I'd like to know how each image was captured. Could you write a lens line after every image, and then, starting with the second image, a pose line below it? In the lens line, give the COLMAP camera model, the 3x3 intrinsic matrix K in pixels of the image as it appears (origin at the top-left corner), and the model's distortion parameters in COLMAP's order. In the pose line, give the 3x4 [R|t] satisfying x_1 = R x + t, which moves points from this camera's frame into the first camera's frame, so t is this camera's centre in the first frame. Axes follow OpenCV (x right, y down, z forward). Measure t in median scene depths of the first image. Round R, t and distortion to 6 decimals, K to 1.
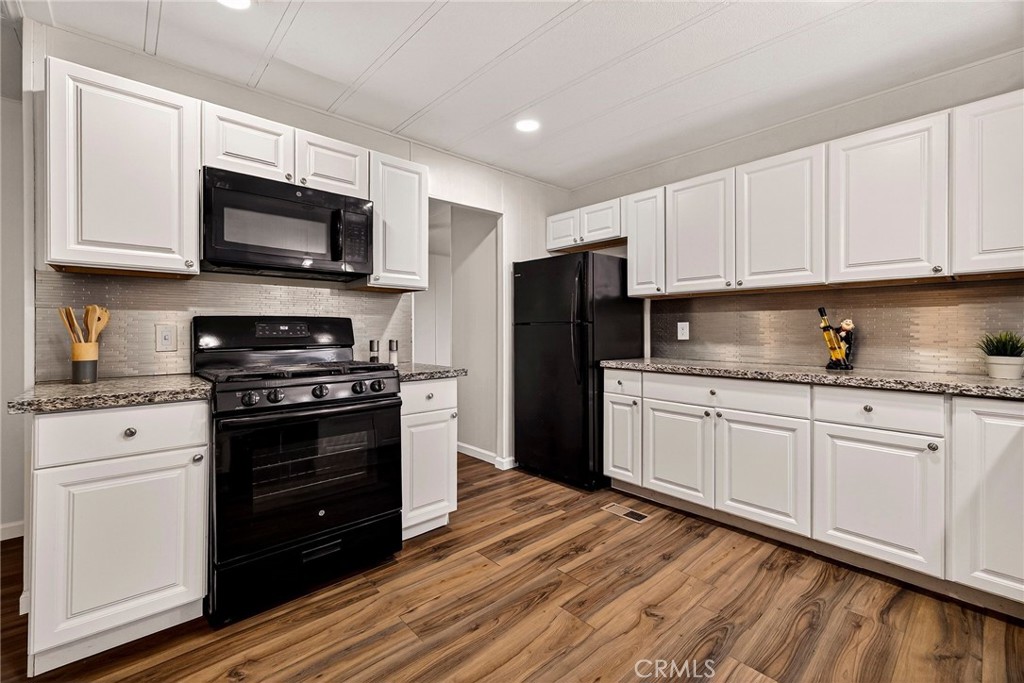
lens RADIAL K [[429.8, 0, 513.0], [0, 429.8, 330.5], [0, 0, 1]] dist [0.008935, -0.002032]
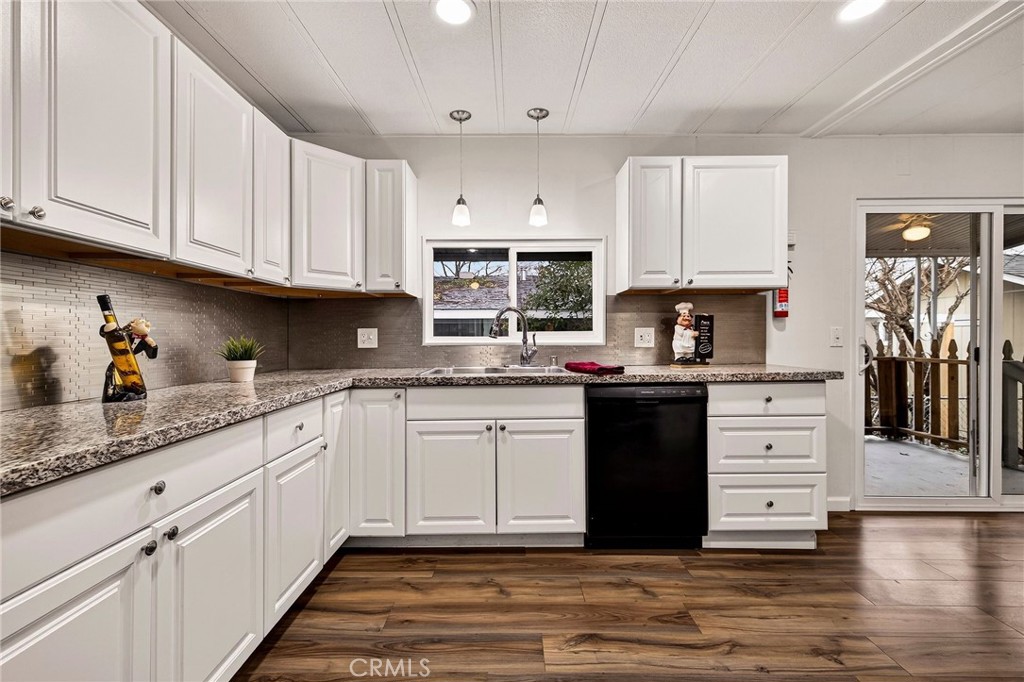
lens RADIAL K [[444.9, 0, 511.5], [0, 444.9, 338.8], [0, 0, 1]] dist [0.018902, -0.000872]
pose [[-0.745803, -0.004533, 0.666151, -0.069070], [-0.001208, 0.999984, 0.005452, 0.000054], [-0.666165, 0.003261, -0.745797, 1.115702]]
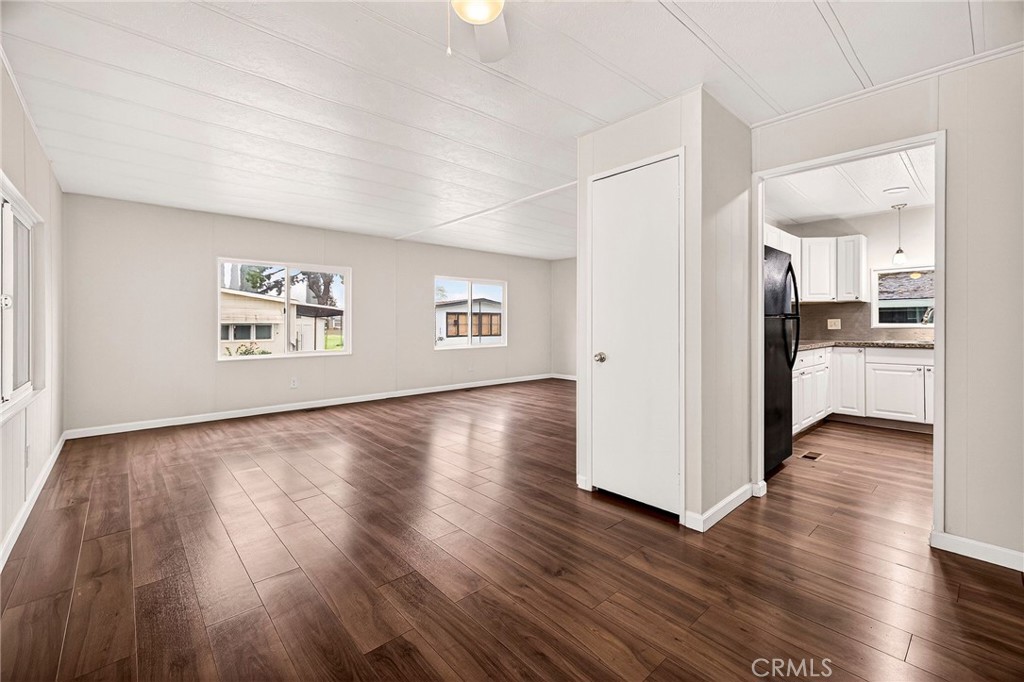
lens RADIAL K [[444.9, 0, 507.9], [0, 444.9, 320.9], [0, 0, 1]] dist [0.018902, -0.000872]
pose [[-0.018723, 0.001296, 0.999824, -1.273383], [-0.000525, 0.999999, -0.001306, -0.007666], [-0.999825, -0.000549, -0.018723, 2.209889]]
